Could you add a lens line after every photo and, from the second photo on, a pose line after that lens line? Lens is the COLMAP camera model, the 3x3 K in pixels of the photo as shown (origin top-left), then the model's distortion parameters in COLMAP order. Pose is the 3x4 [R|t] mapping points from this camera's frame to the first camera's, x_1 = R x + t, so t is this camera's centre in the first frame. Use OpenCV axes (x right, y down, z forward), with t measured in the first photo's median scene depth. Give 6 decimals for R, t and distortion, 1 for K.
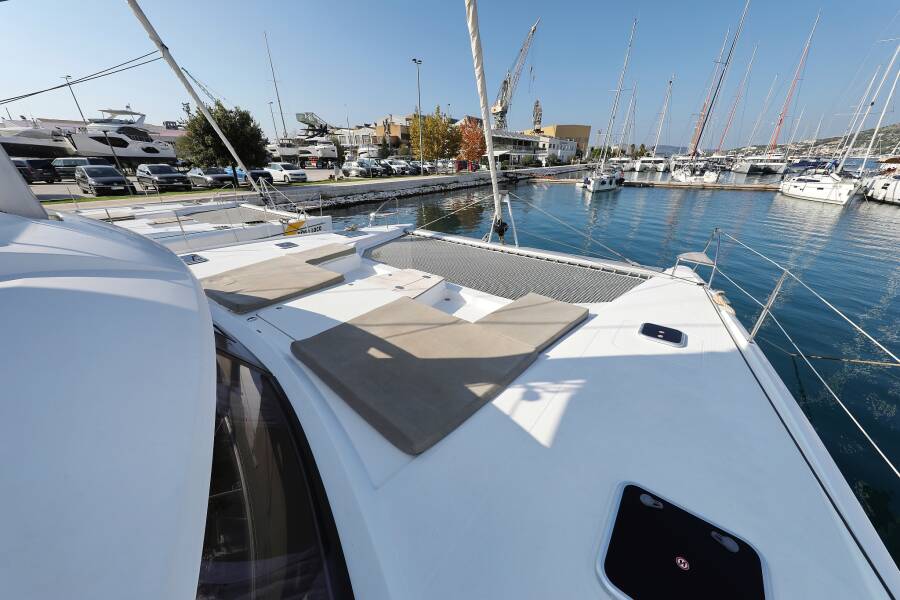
lens RADIAL K [[311.9, 0, 450.1], [0, 311.9, 301.7], [0, 0, 1]] dist [0.001264, -0.000089]
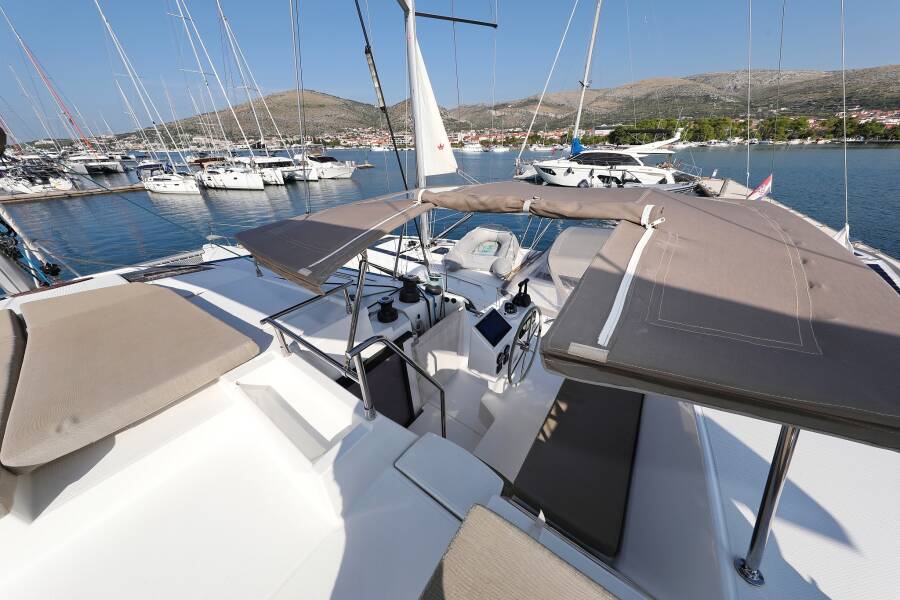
lens RADIAL K [[285.6, 0, 455.0], [0, 285.6, 304.7], [0, 0, 1]] dist [-0.000607, -0.000120]
pose [[-0.040679, -0.490241, 0.870637, -0.131966], [0.434445, 0.776001, 0.457252, 0.005120], [-0.899779, 0.396845, 0.181416, -0.074831]]
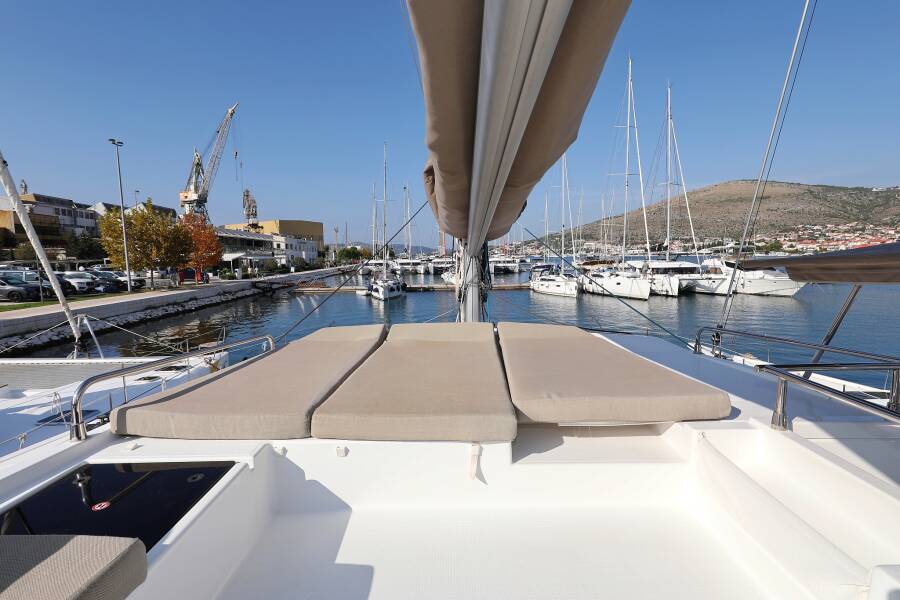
lens RADIAL K [[458.5, 0, 447.5], [0, 458.5, 302.0], [0, 0, 1]] dist [0.013372, -0.000642]
pose [[0.793332, -0.067488, 0.605038, -0.148365], [0.263242, 0.934151, -0.240967, 0.010275], [-0.548934, 0.350438, 0.758857, -0.062480]]
